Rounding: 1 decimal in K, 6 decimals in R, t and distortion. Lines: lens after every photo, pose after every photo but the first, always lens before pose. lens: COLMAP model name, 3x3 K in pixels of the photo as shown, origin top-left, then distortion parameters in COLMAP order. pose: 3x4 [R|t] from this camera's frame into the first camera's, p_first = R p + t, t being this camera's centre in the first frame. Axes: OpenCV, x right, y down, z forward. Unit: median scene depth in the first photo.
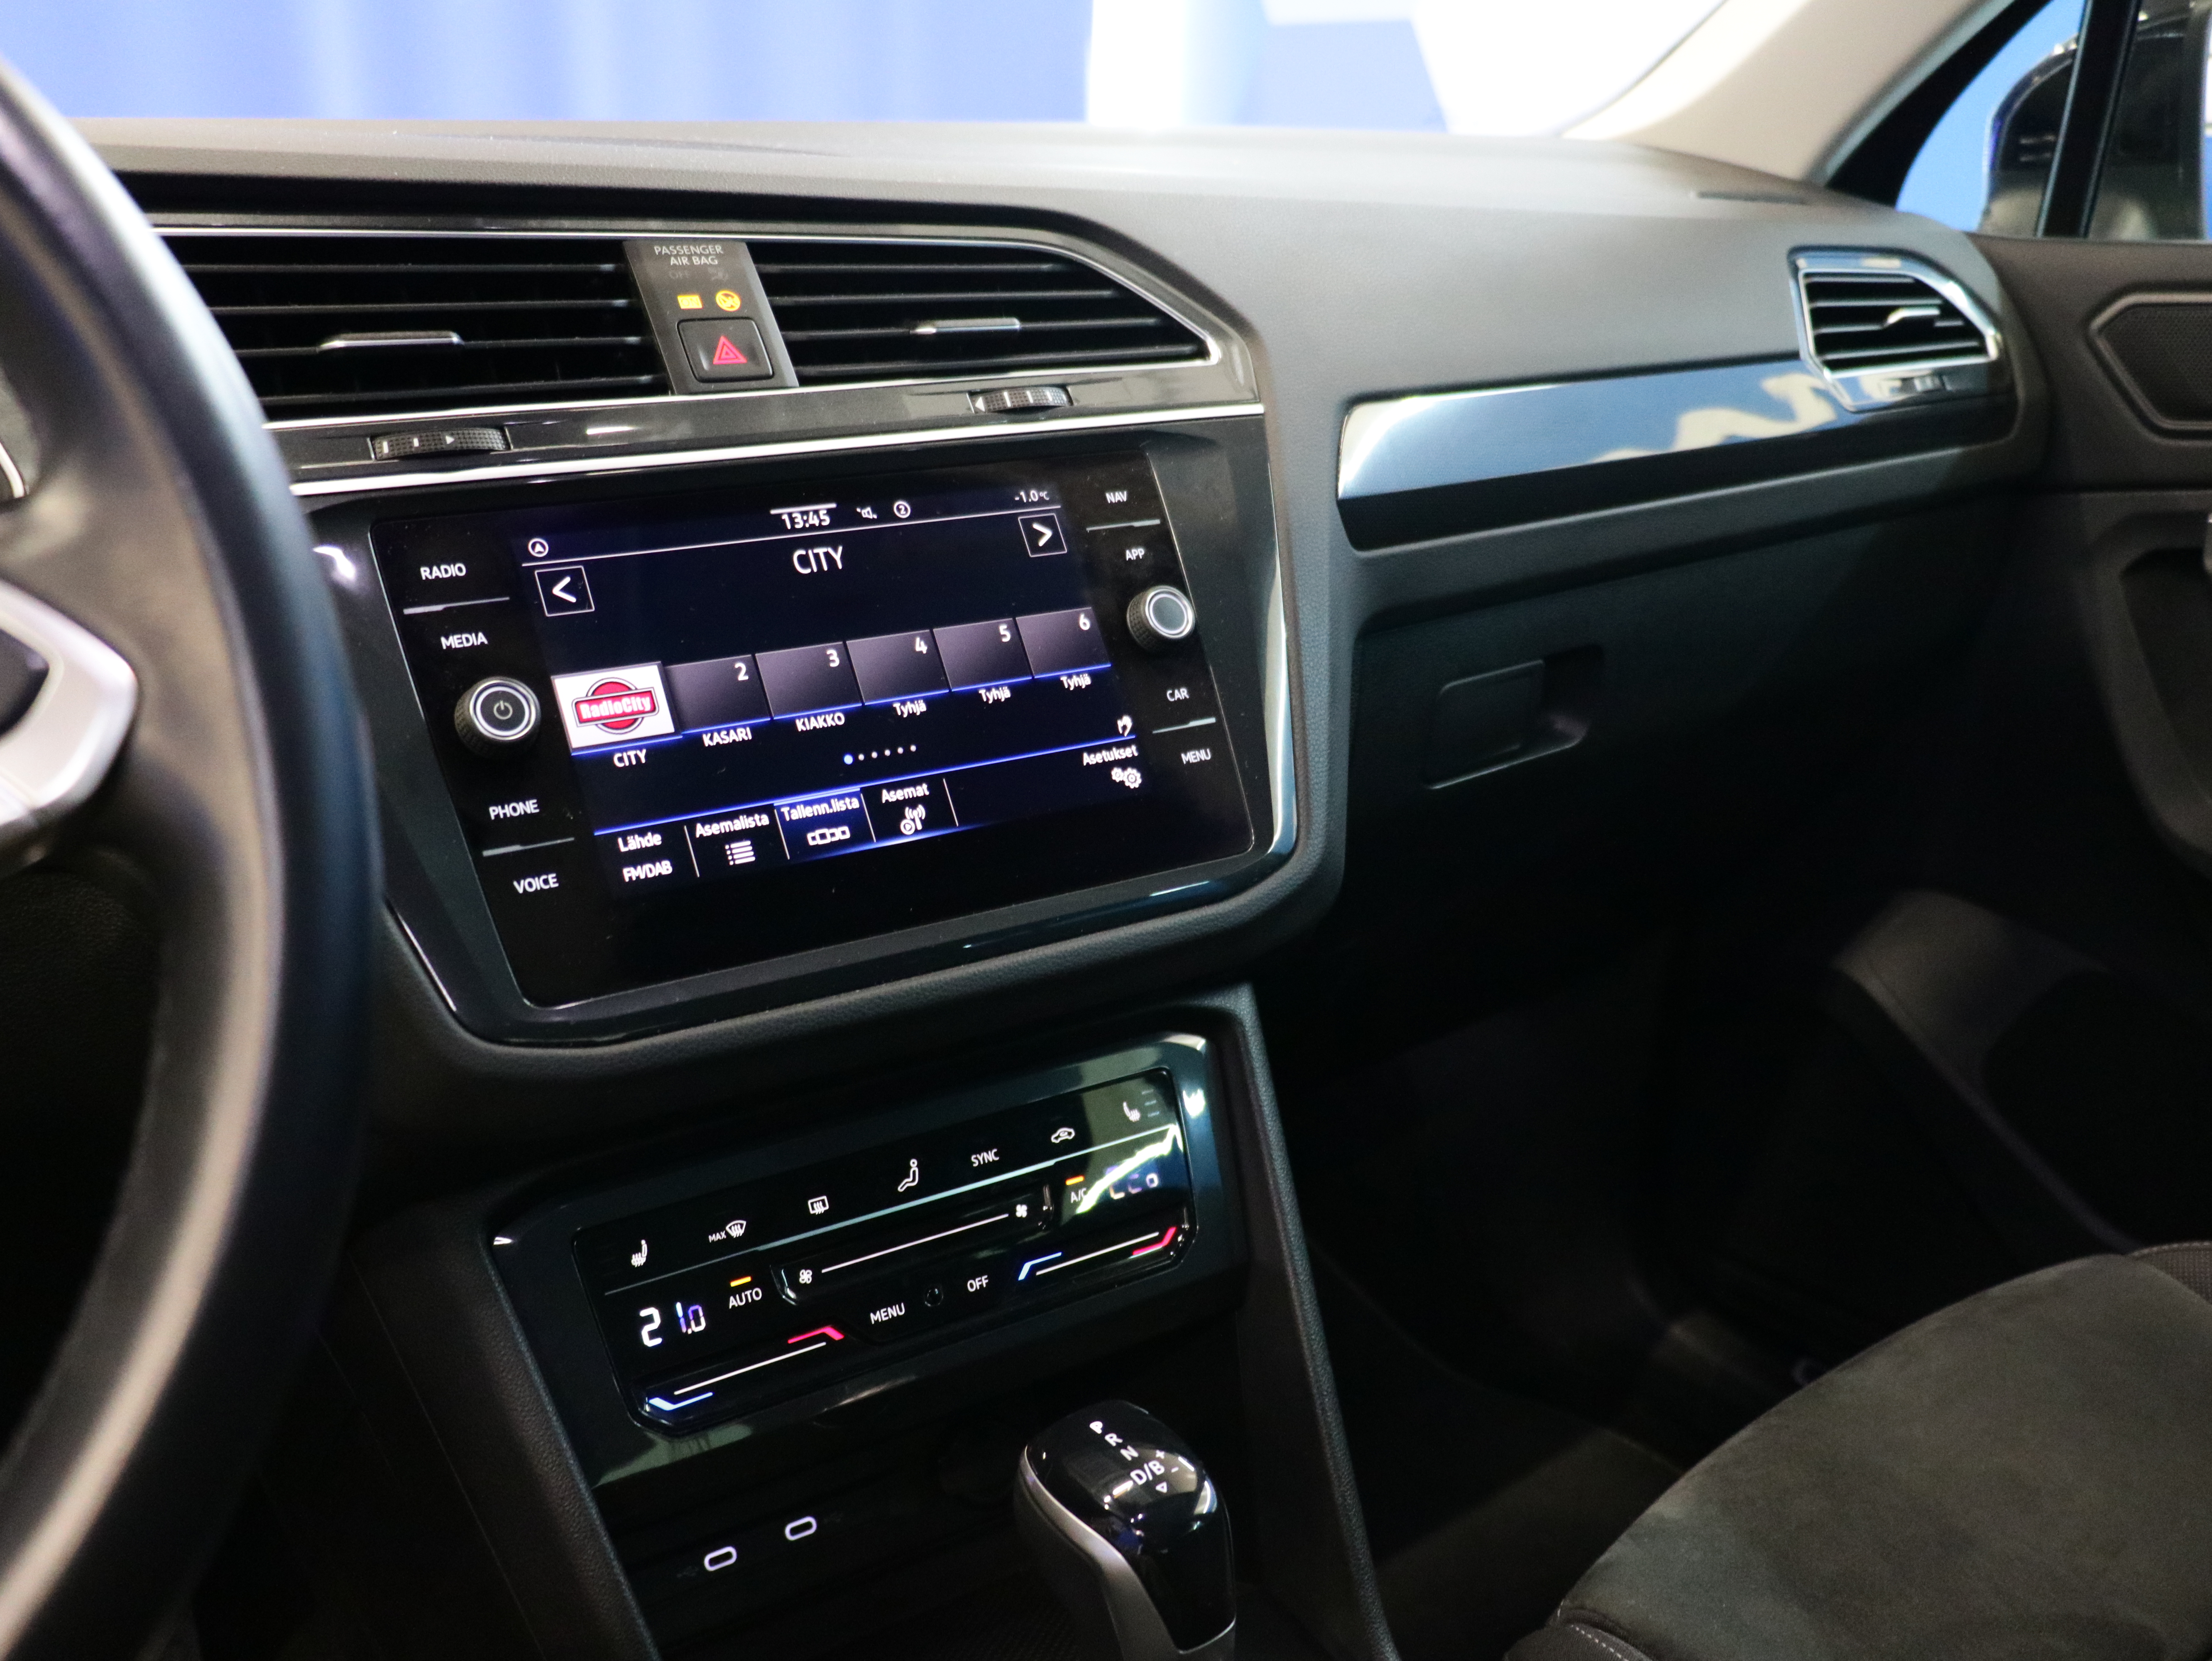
lens RADIAL K [[1984.4, 0, 1106.0], [0, 1984.4, 830.5], [0, 0, 1]] dist [-0.061076, 0.215125]
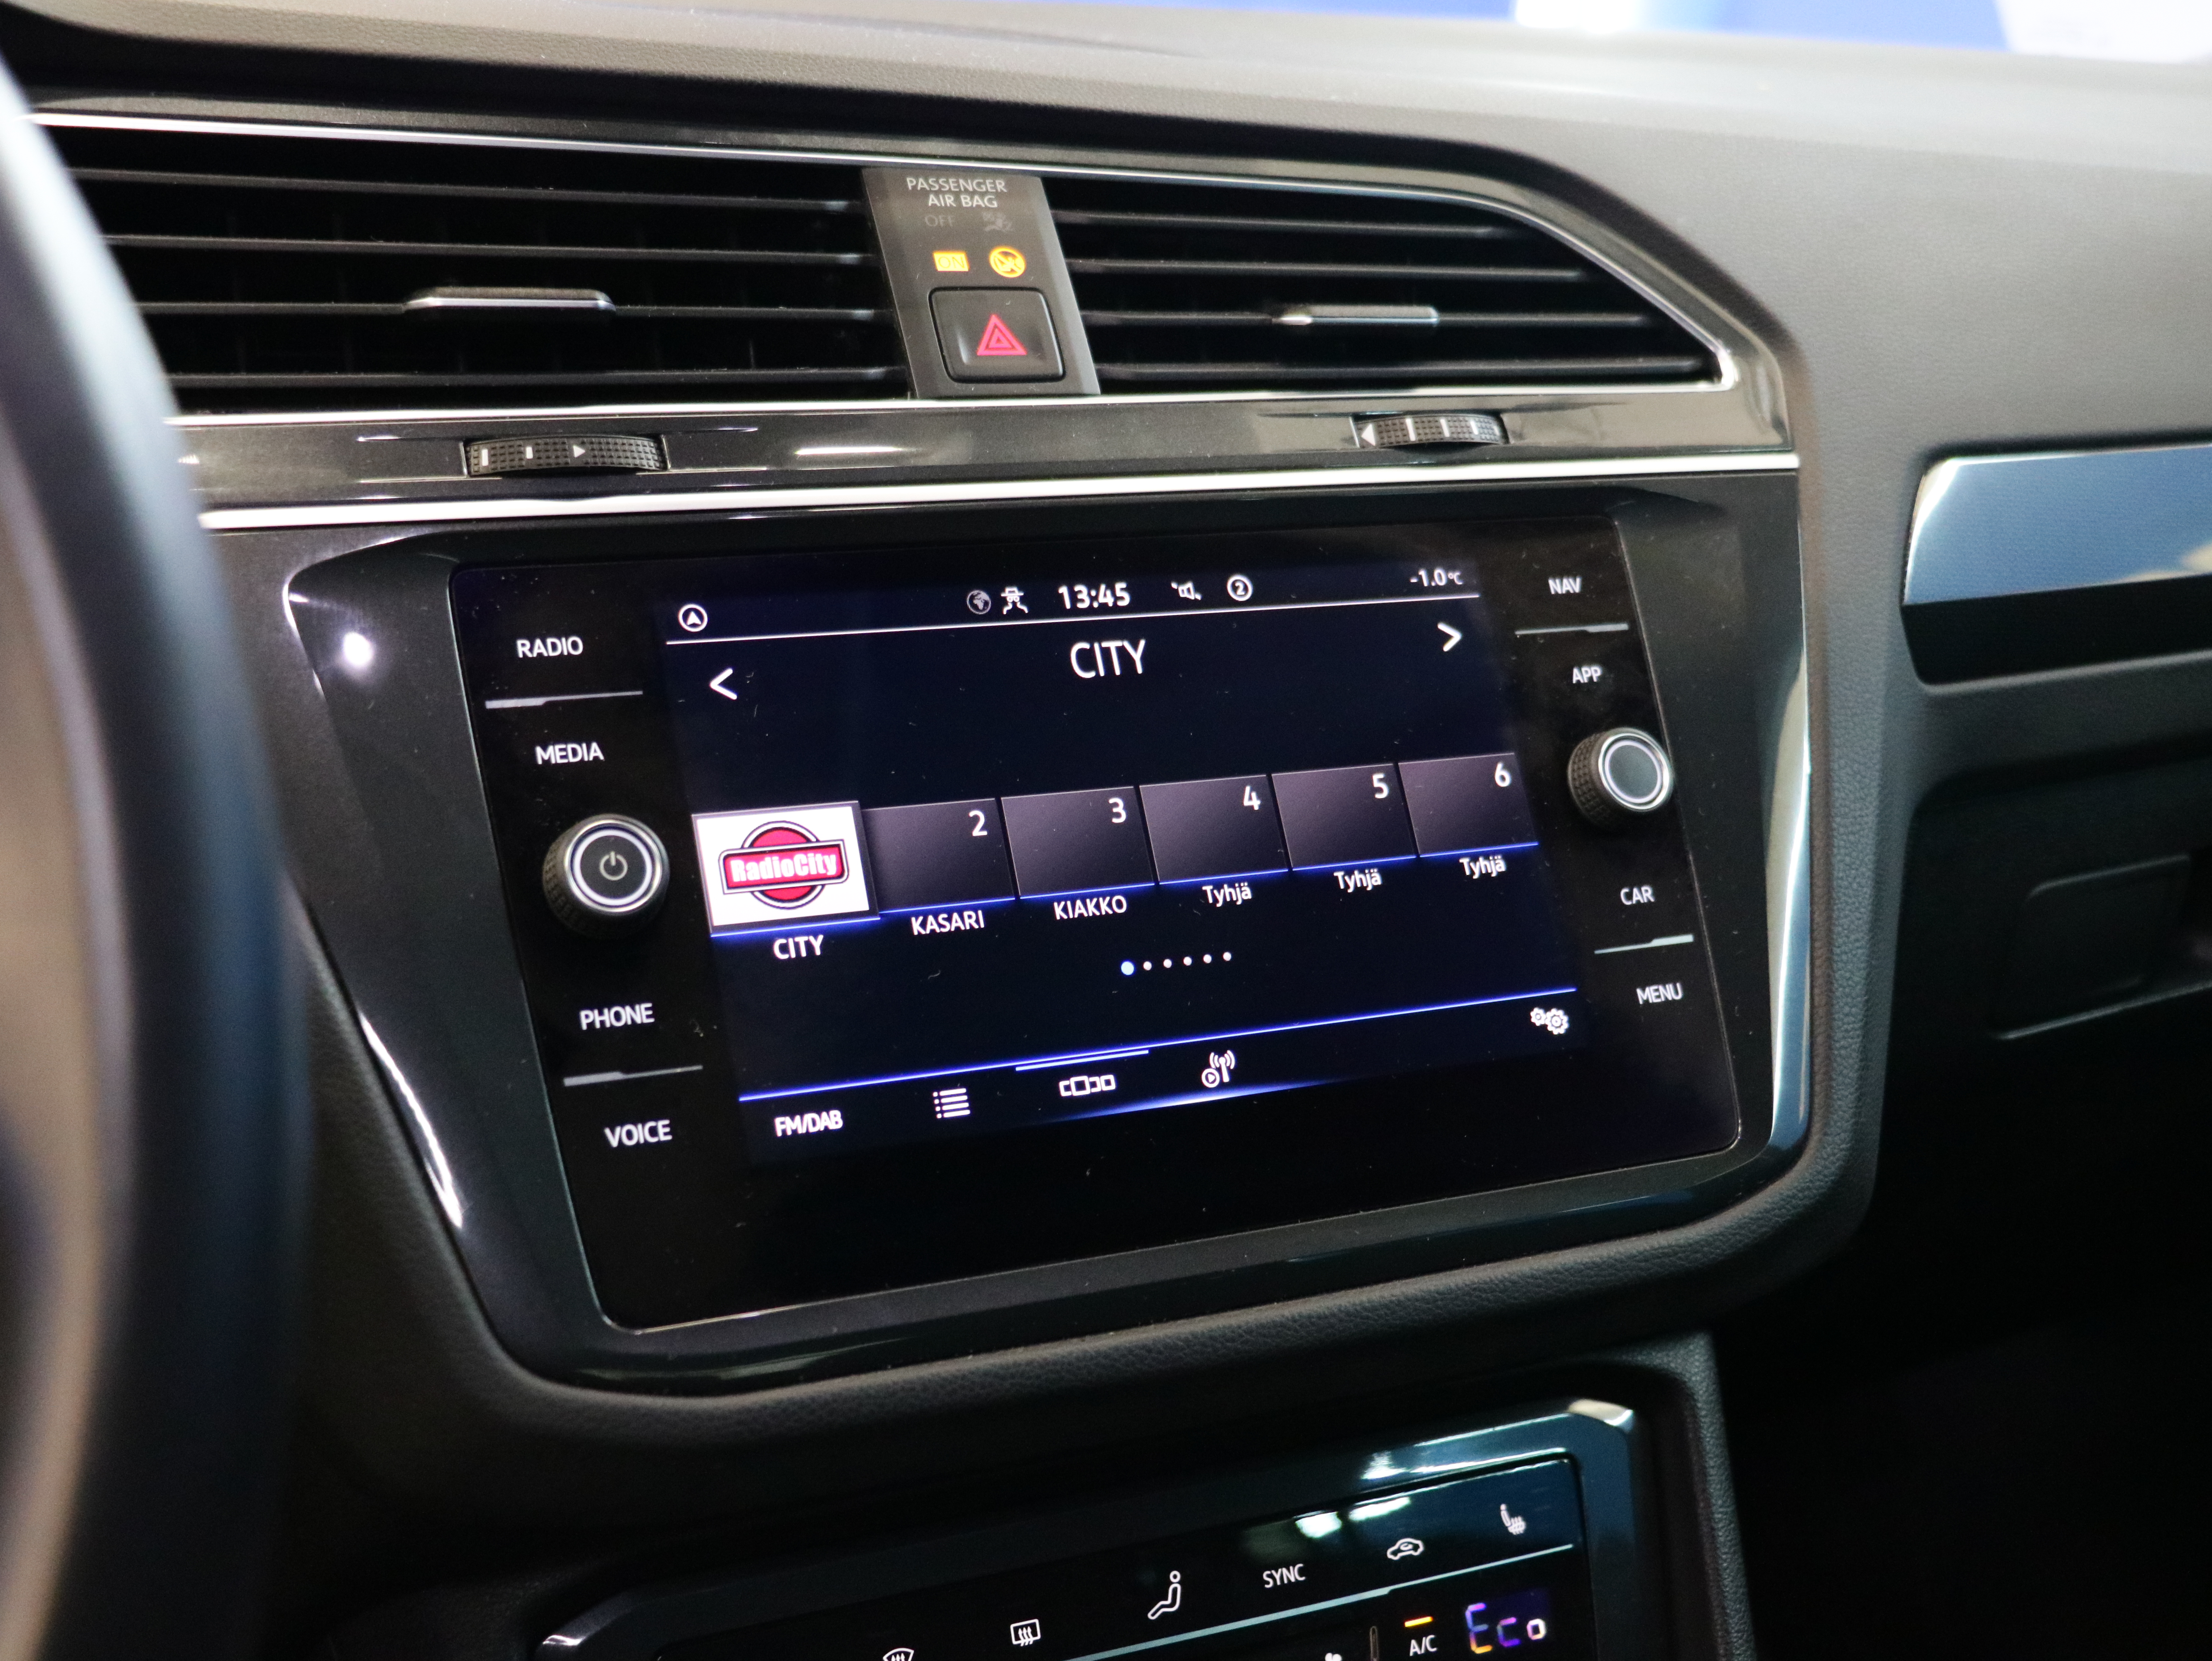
lens RADIAL K [[2487.3, 0, 1106.0], [0, 2487.3, 830.5], [0, 0, 1]] dist [-0.003399, 0.014757]
pose [[0.986686, 0.079374, -0.141955, -0.022454], [-0.083917, 0.996126, -0.026294, -0.055500], [0.139318, 0.037856, 0.989524, 0.173054]]
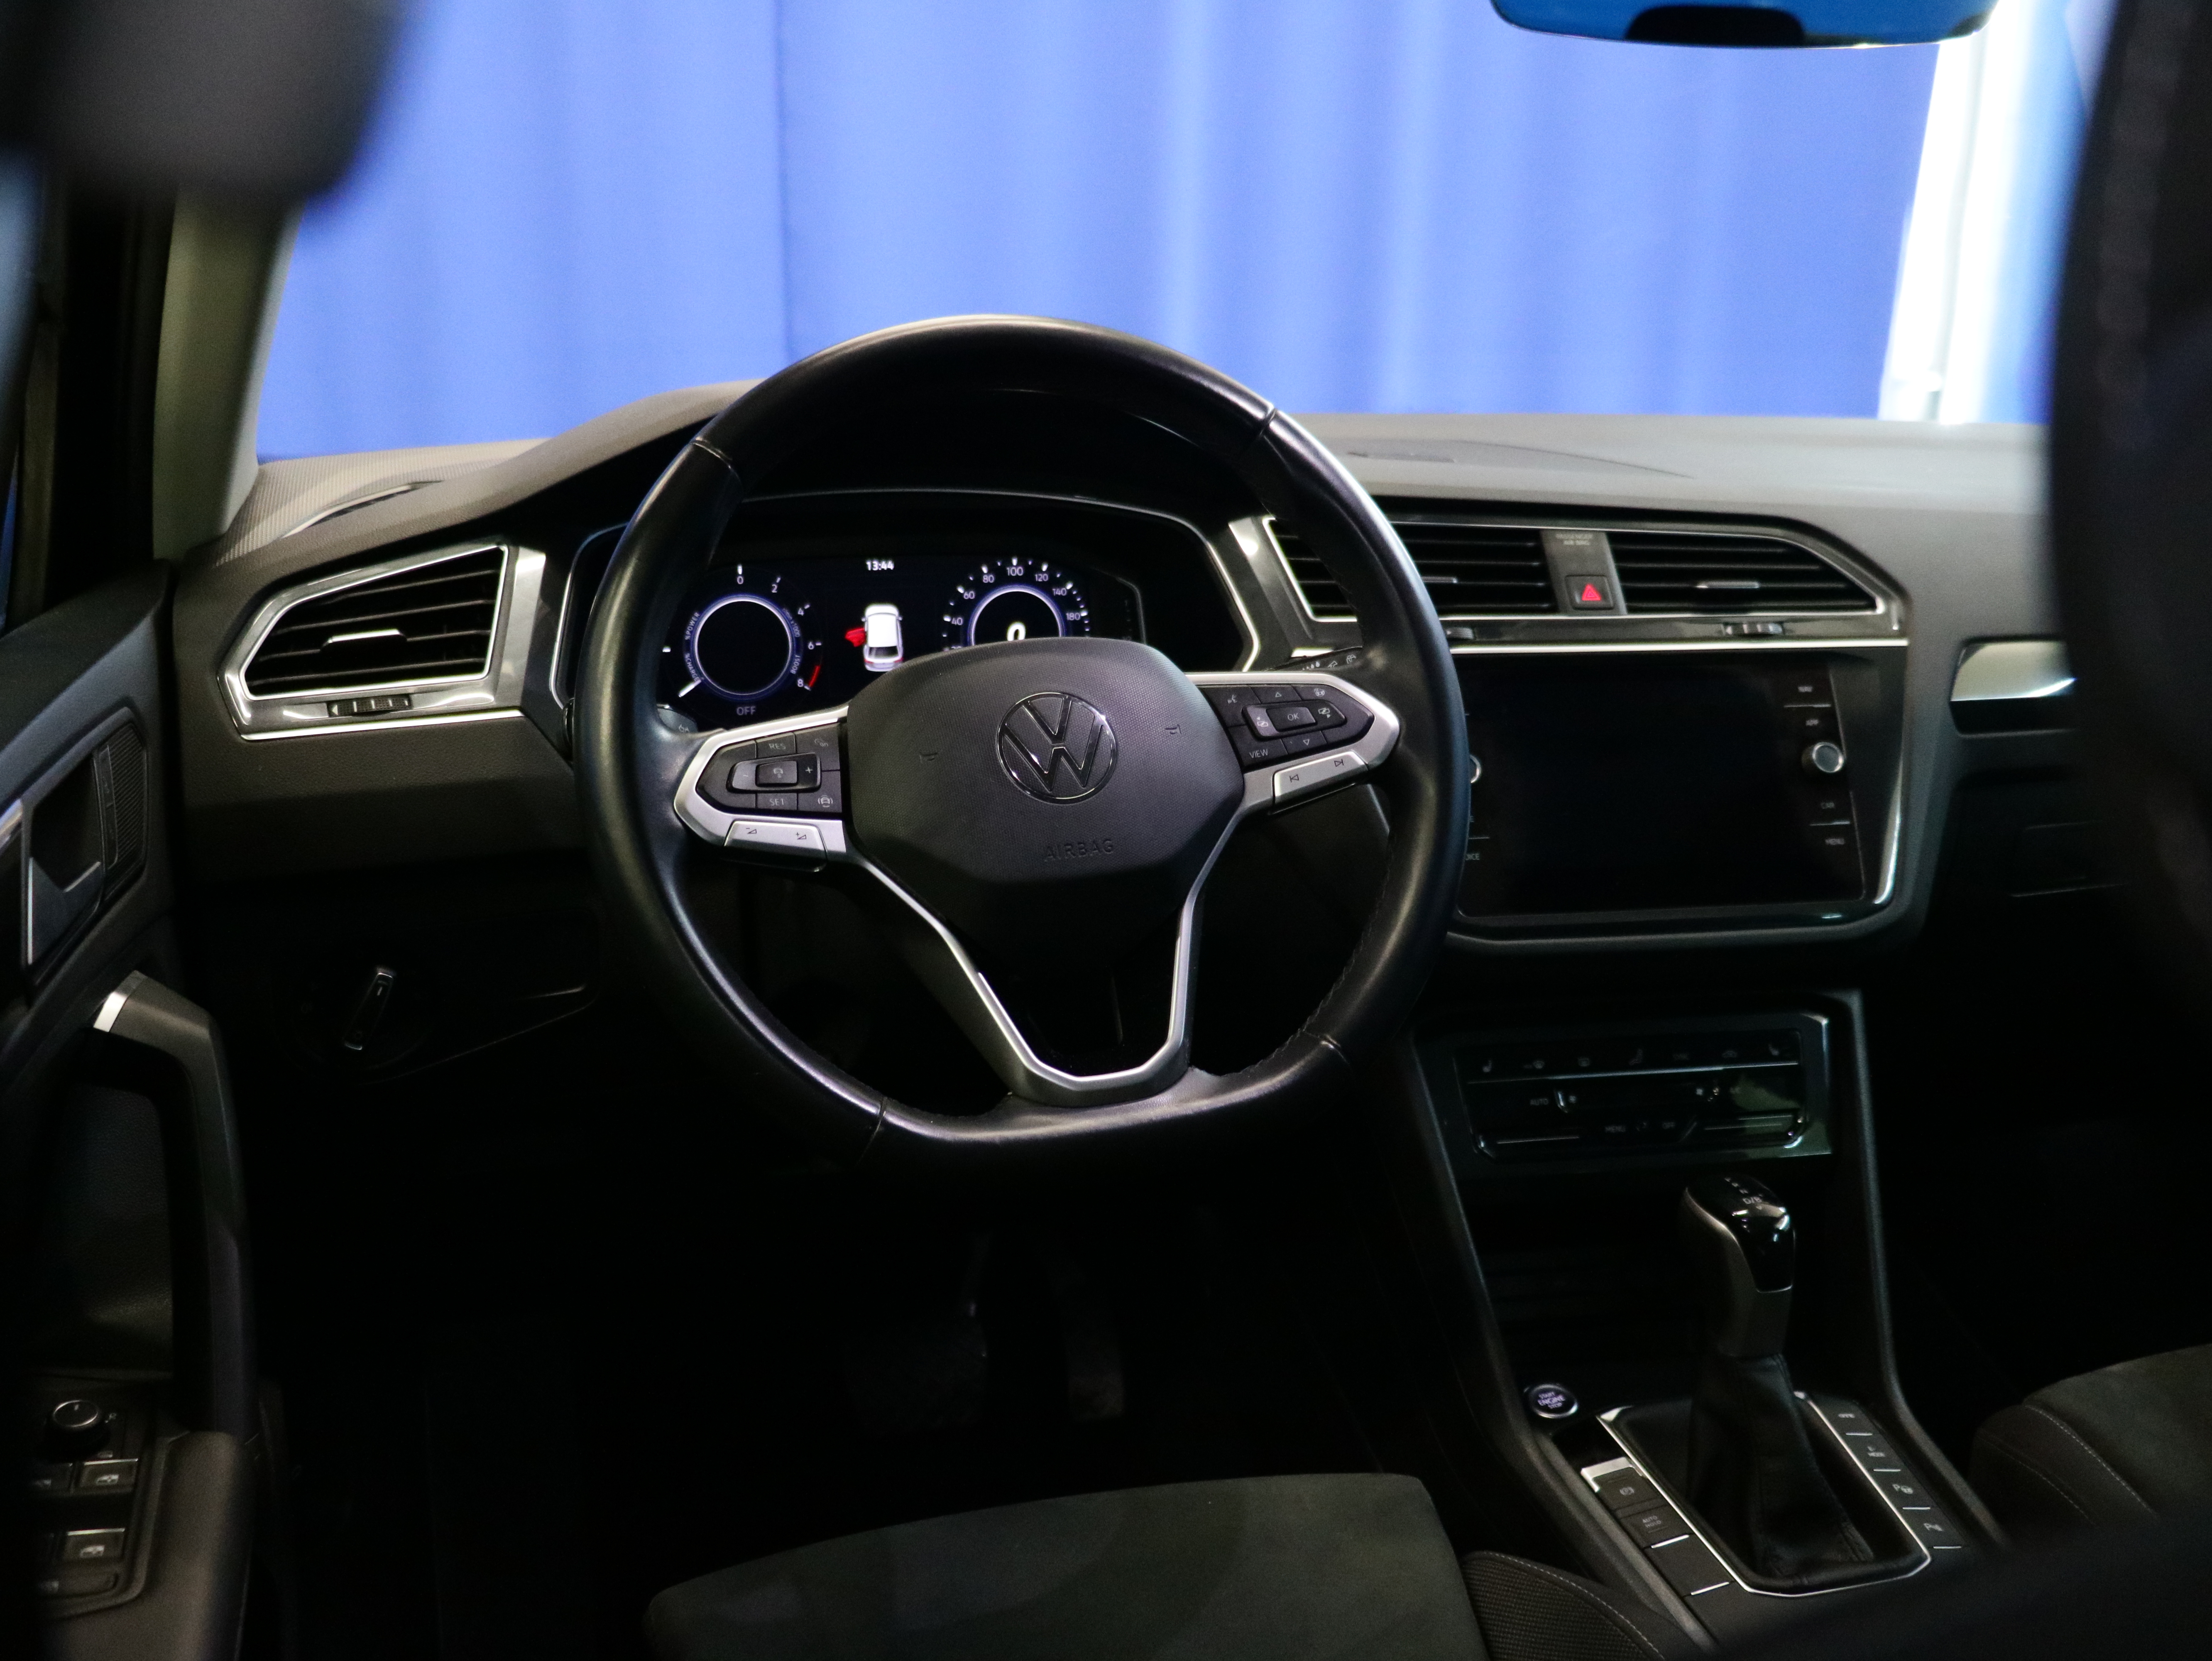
lens RADIAL K [[2249.2, 0, 1106.0], [0, 2249.2, 830.5], [0, 0, 1]] dist [0.000504, 0.006255]
pose [[0.939708, 0.105678, -0.325239, 0.087199], [-0.131715, 0.989528, -0.059041, 0.155955], [0.315594, 0.098320, 0.943787, -1.072192]]
